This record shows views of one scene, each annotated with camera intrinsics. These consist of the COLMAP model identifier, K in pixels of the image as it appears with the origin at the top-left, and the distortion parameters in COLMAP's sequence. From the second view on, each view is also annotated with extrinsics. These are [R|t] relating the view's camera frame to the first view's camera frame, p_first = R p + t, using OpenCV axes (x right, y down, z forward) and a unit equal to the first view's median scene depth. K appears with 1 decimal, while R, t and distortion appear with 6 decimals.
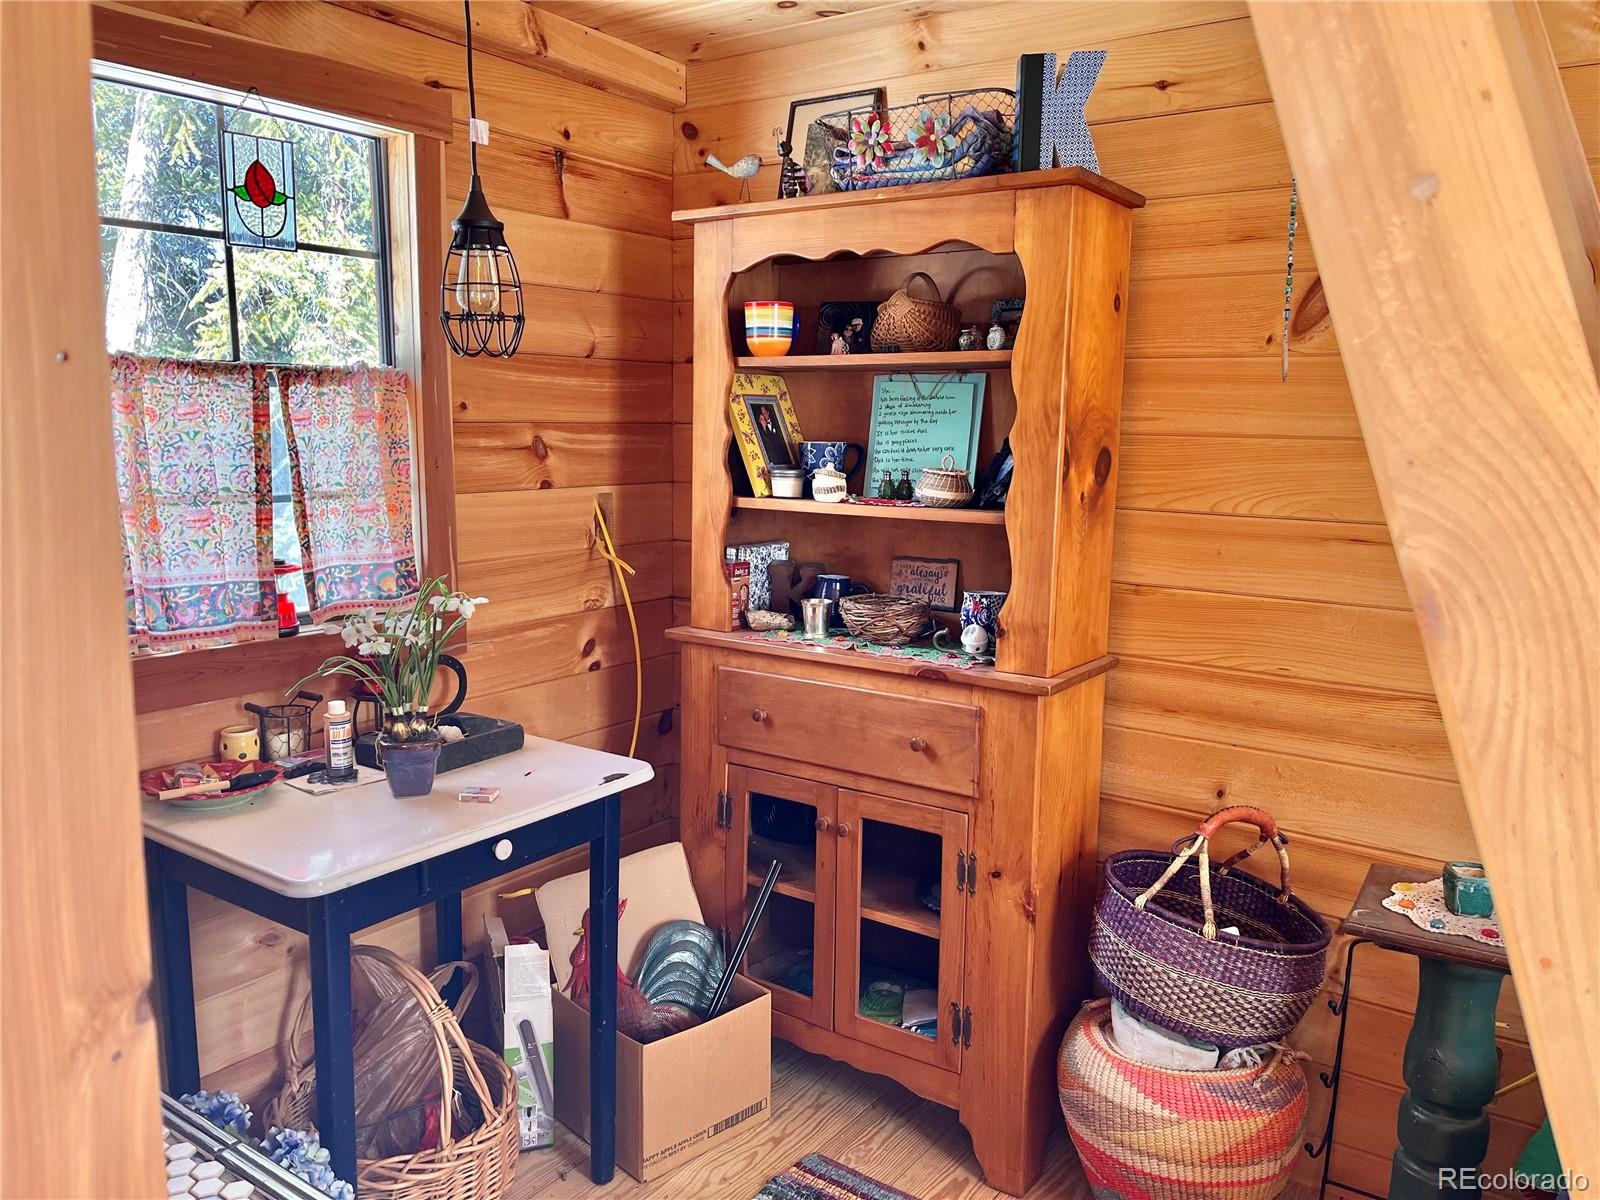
lens RADIAL K [[1225.0, 0, 800.0], [0, 1225.0, 604.9], [0, 0, 1]] dist [0.061257, -0.069008]
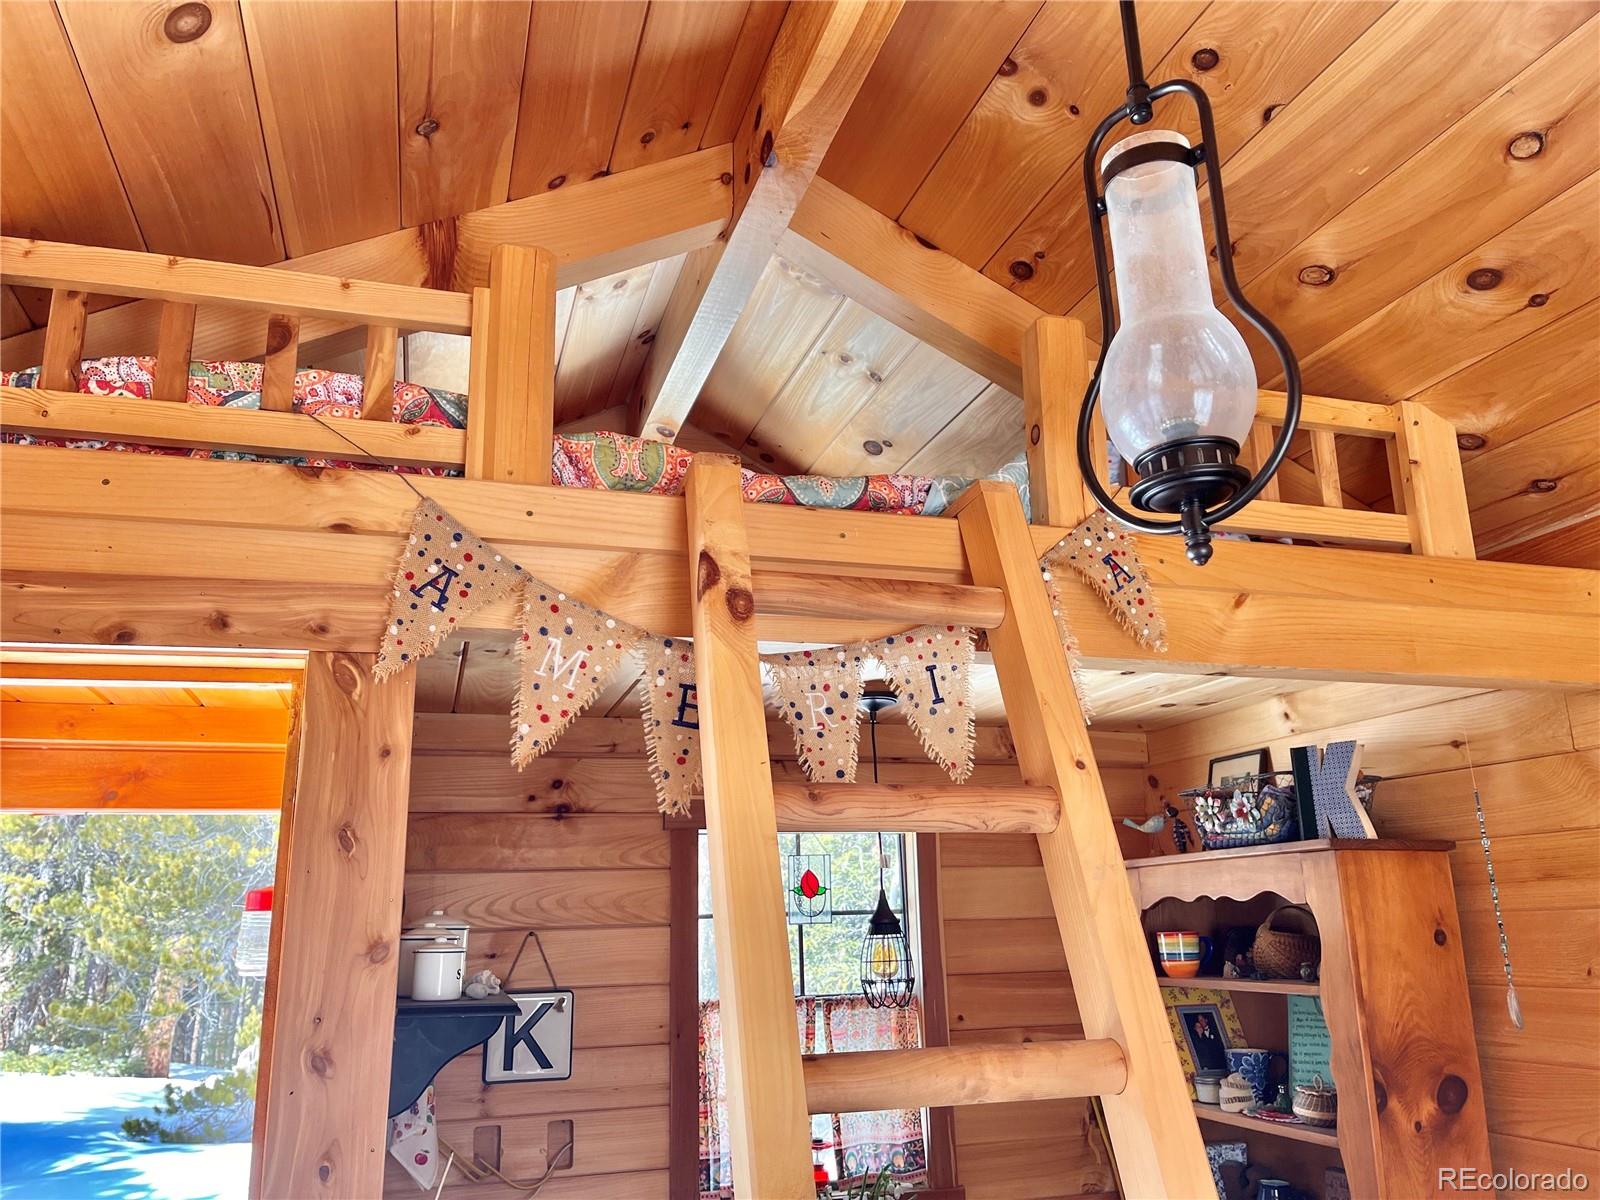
lens RADIAL K [[1225.0, 0, 789.3], [0, 1225.0, 602.0], [0, 0, 1]] dist [0.061257, -0.069008]
pose [[0.784239, -0.190585, -0.590463, 0.490783], [-0.059105, 0.924380, -0.376865, -0.065169], [0.617637, 0.330452, 0.713671, -0.245908]]
